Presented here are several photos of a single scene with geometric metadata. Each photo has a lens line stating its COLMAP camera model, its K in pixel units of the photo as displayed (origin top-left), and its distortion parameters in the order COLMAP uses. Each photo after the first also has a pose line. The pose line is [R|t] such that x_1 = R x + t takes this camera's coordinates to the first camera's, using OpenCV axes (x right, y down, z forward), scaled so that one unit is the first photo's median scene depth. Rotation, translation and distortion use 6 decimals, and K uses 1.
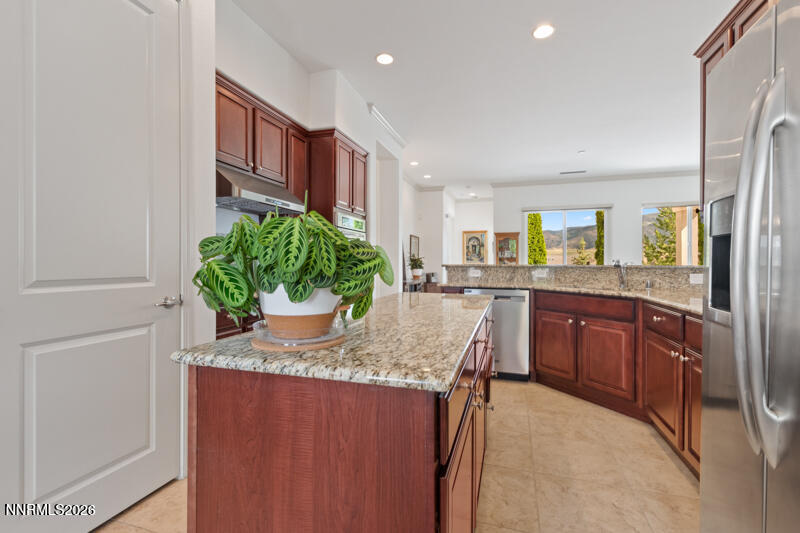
lens RADIAL K [[355.4, 0, 401.6], [0, 355.4, 264.7], [0, 0, 1]] dist [0.001066, -0.000594]
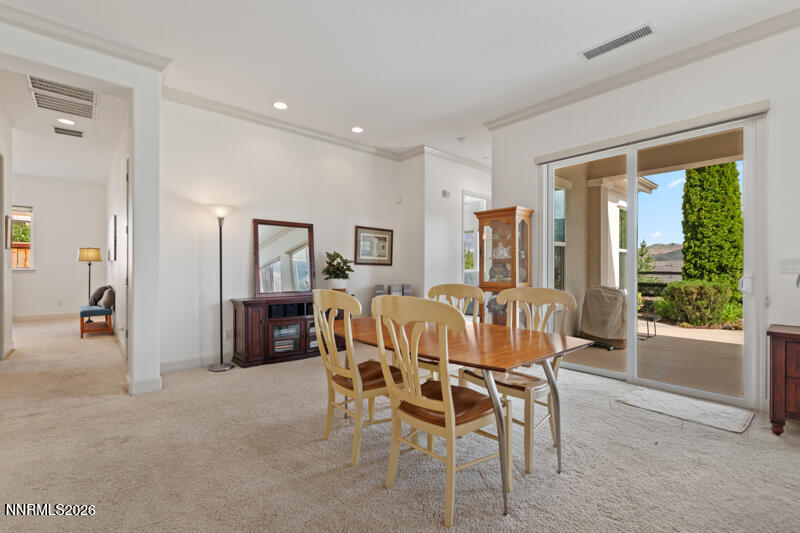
lens RADIAL K [[355.4, 0, 401.6], [0, 355.4, 264.7], [0, 0, 1]] dist [0.001066, -0.000594]
pose [[0.854102, -0.005053, -0.520082, 1.187087], [-0.004864, 0.999831, -0.017702, -0.004317], [0.520083, 0.017649, 0.853933, 1.308574]]
